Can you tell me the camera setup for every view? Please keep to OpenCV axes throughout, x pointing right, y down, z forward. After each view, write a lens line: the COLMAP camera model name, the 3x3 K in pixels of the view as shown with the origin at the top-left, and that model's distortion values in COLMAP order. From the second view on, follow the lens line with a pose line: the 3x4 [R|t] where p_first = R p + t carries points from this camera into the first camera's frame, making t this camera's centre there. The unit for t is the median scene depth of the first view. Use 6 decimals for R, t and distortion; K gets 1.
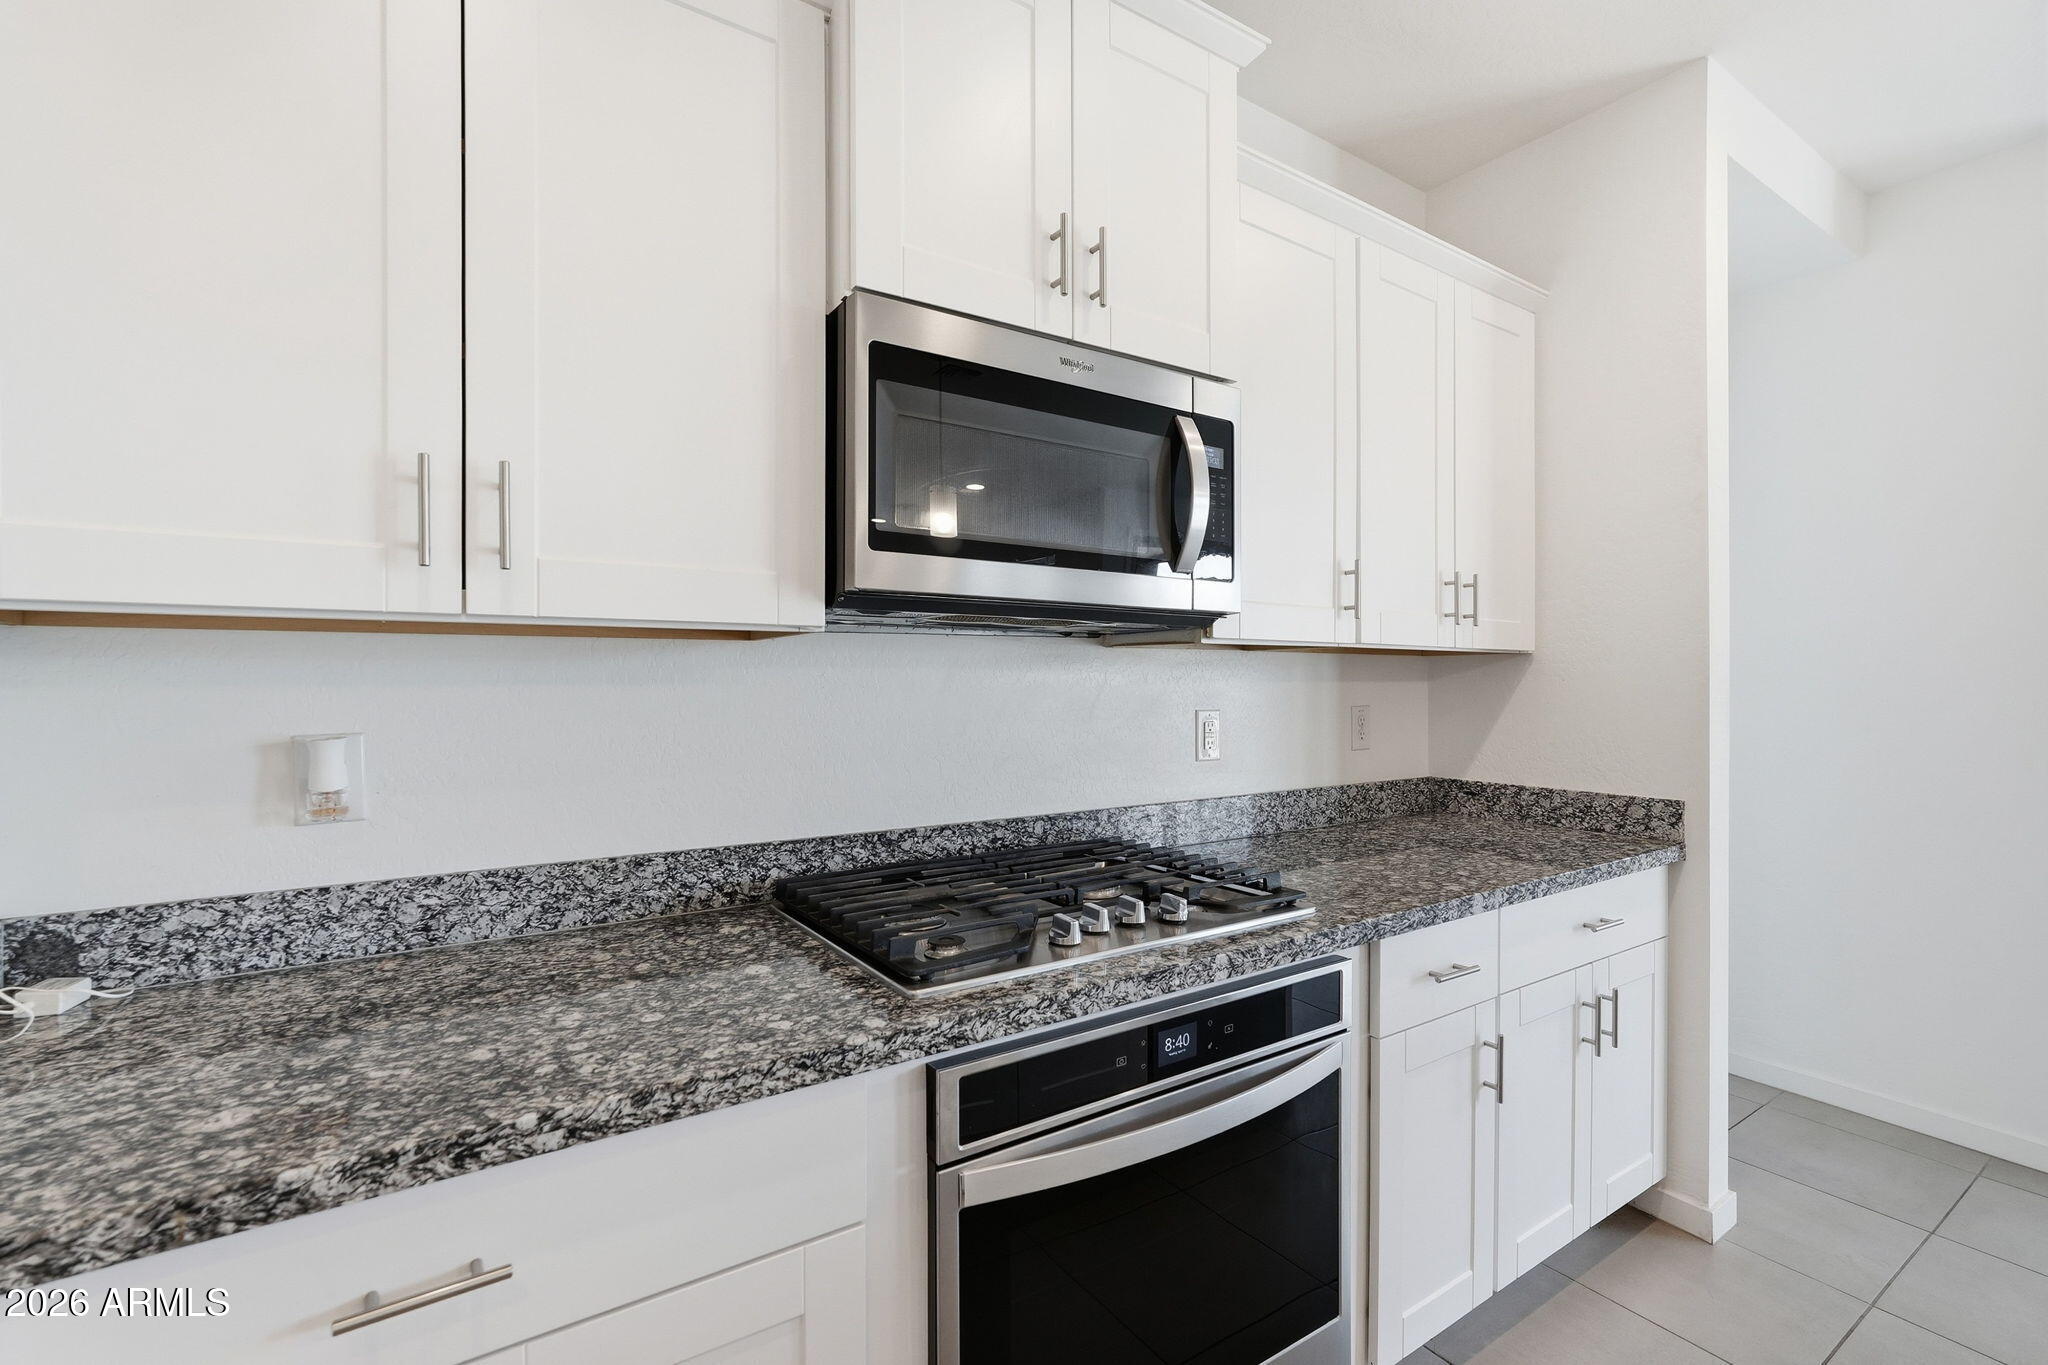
lens RADIAL K [[875.0, 0, 1008.5], [0, 875.0, 690.2], [0, 0, 1]] dist [-0.002373, 0.000229]
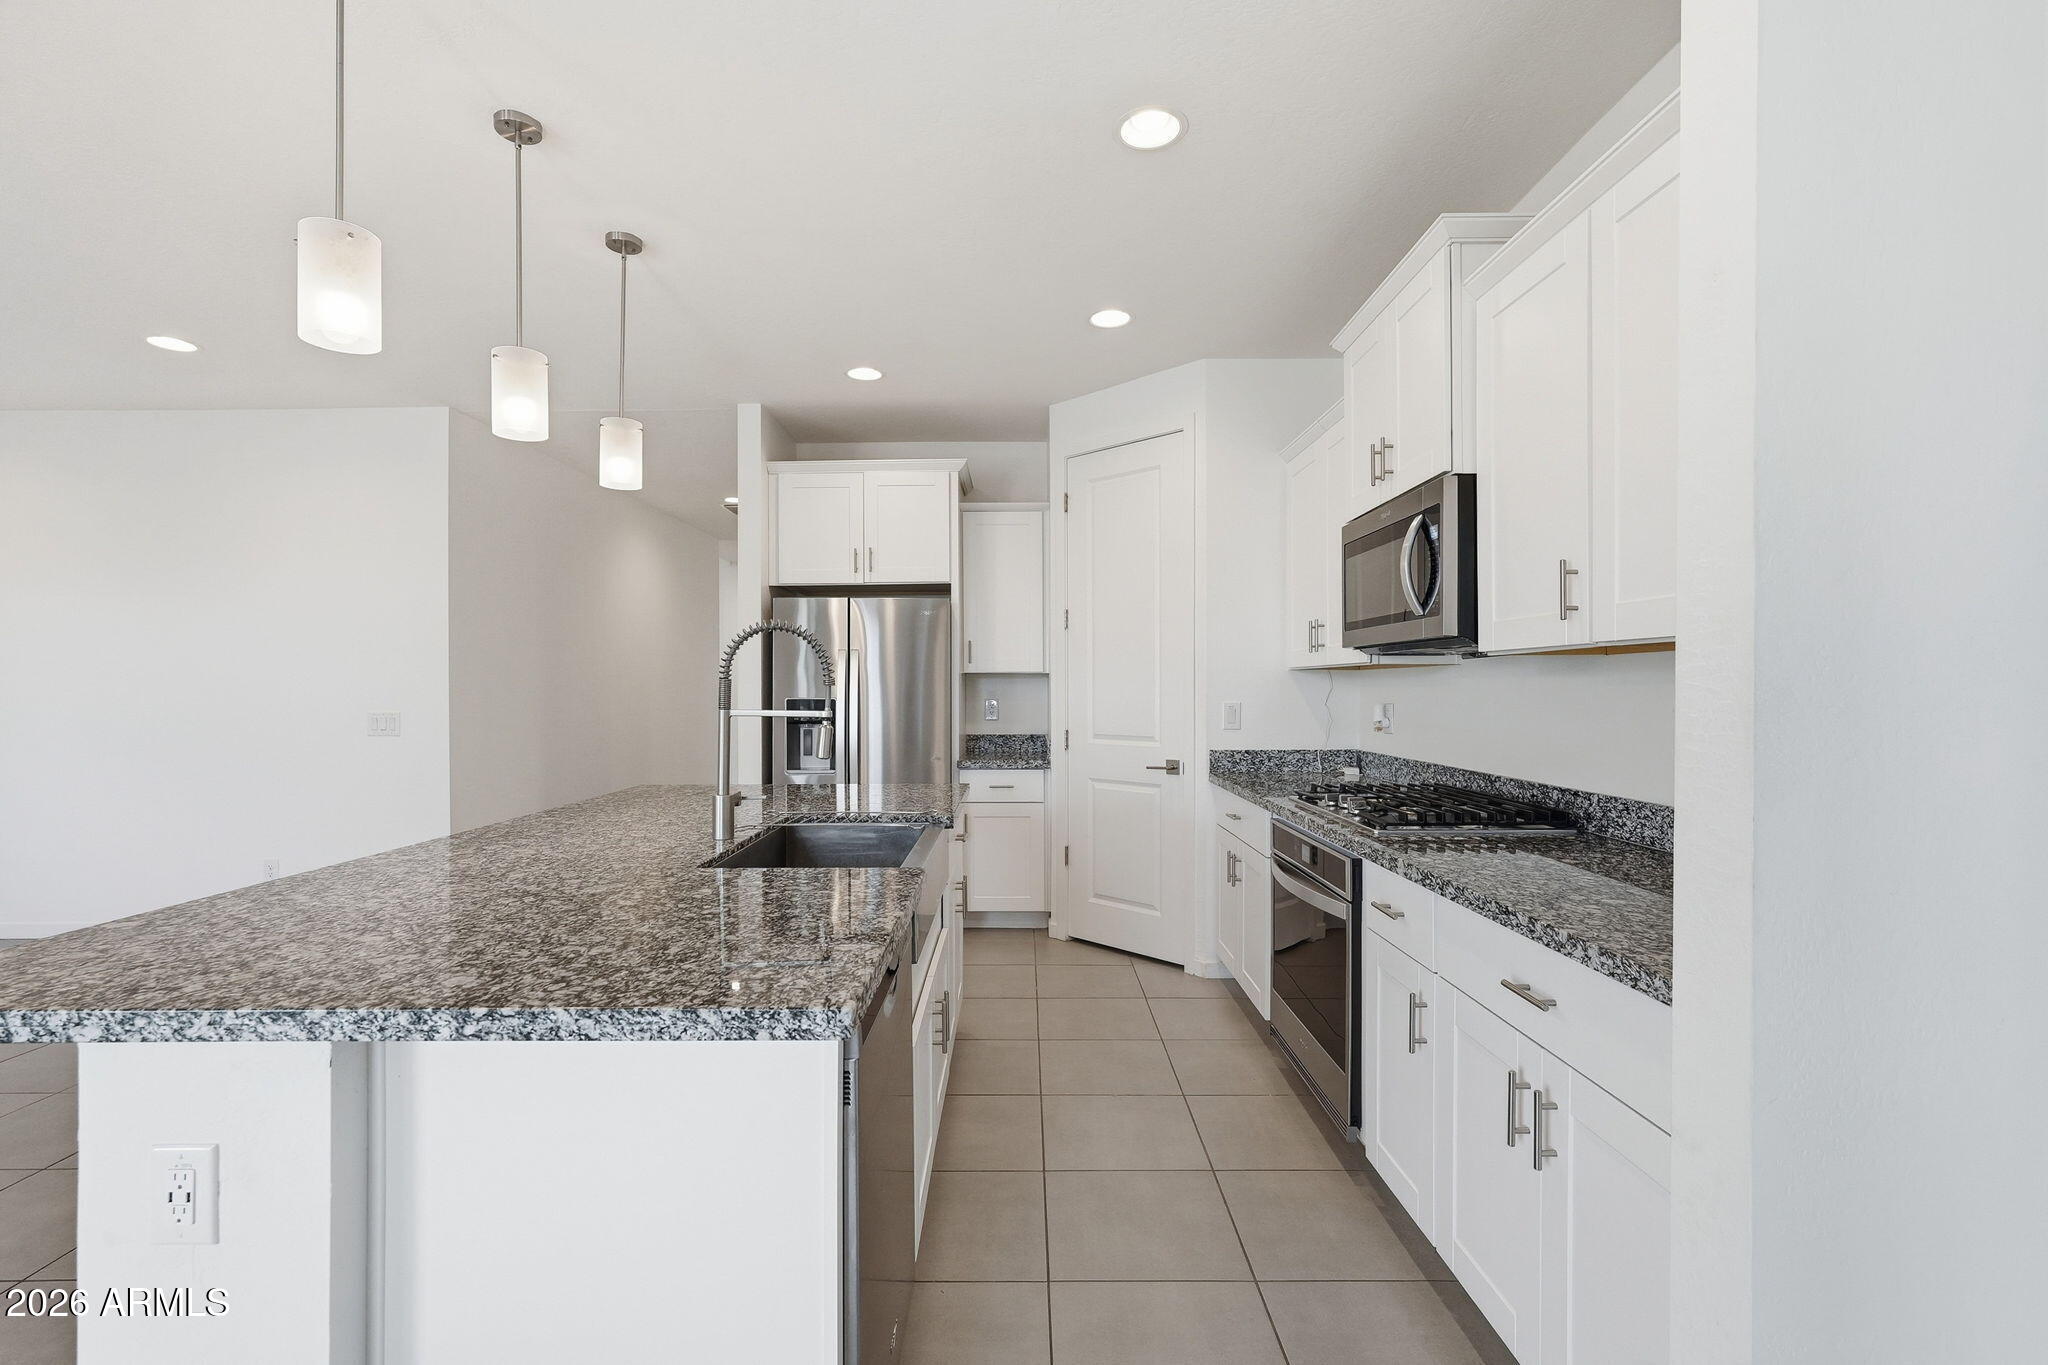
lens RADIAL K [[911.1, 0, 1014.5], [0, 911.1, 681.7], [0, 0, 1]] dist [-0.000876, 0.000353]
pose [[-0.538715, -0.000175, -0.842488, 1.916918], [0.000844, 0.999999, -0.000748, -0.014584], [0.842488, -0.001113, -0.538715, 1.243457]]
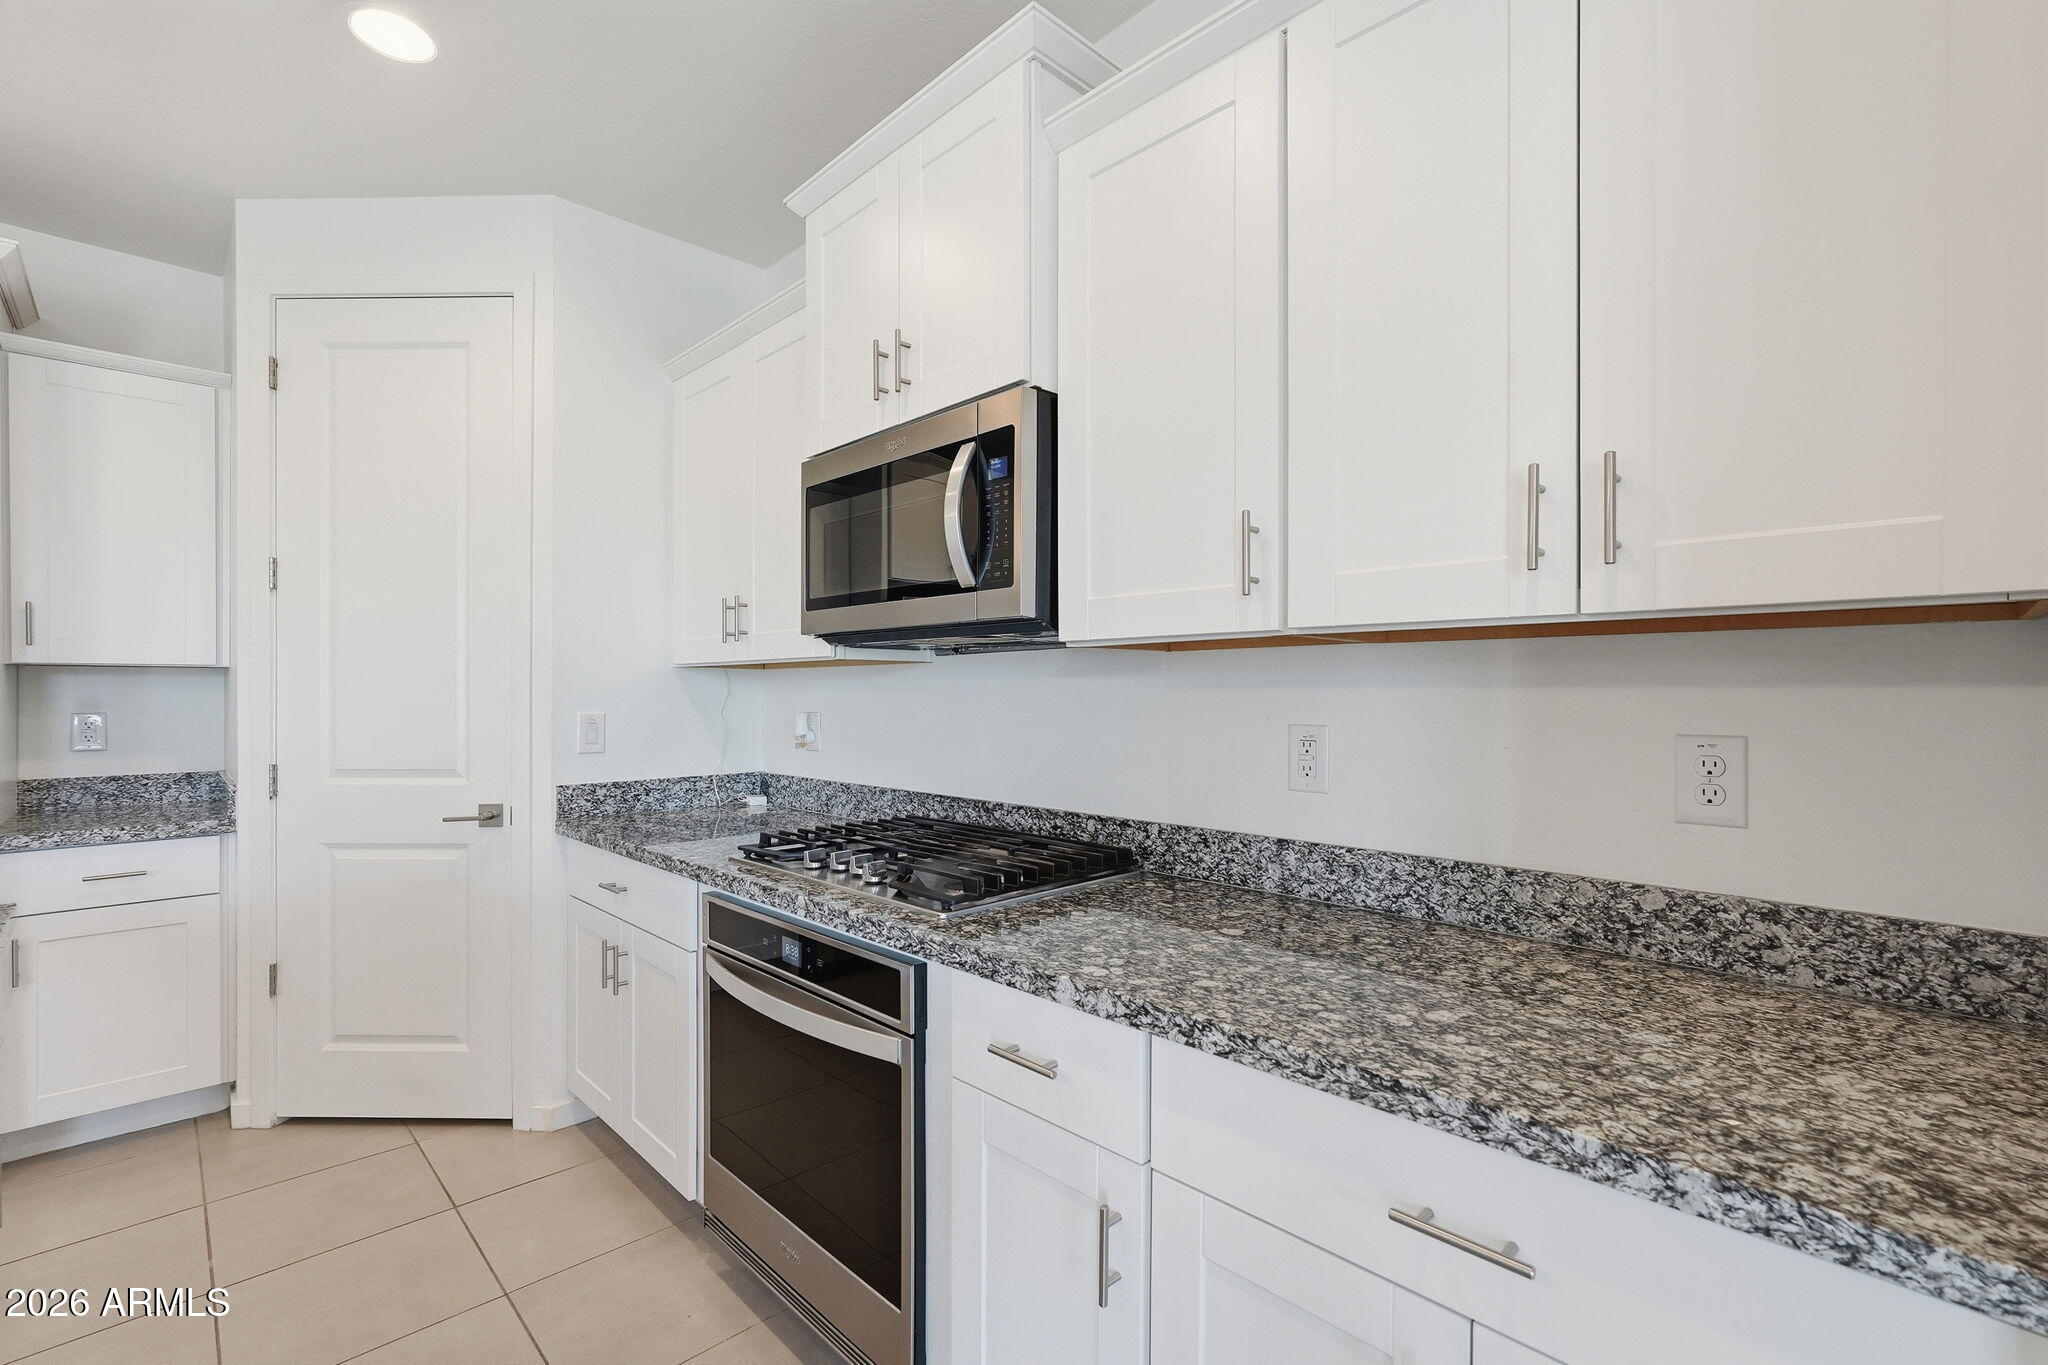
lens RADIAL K [[907.2, 0, 1011.3], [0, 907.2, 688.7], [0, 0, 1]] dist [-0.011802, 0.009211]
pose [[0.201135, 0.001736, -0.979562, 1.281871], [-0.003873, 0.999992, 0.000977, -0.009941], [0.979556, 0.003597, 0.201140, 0.809422]]
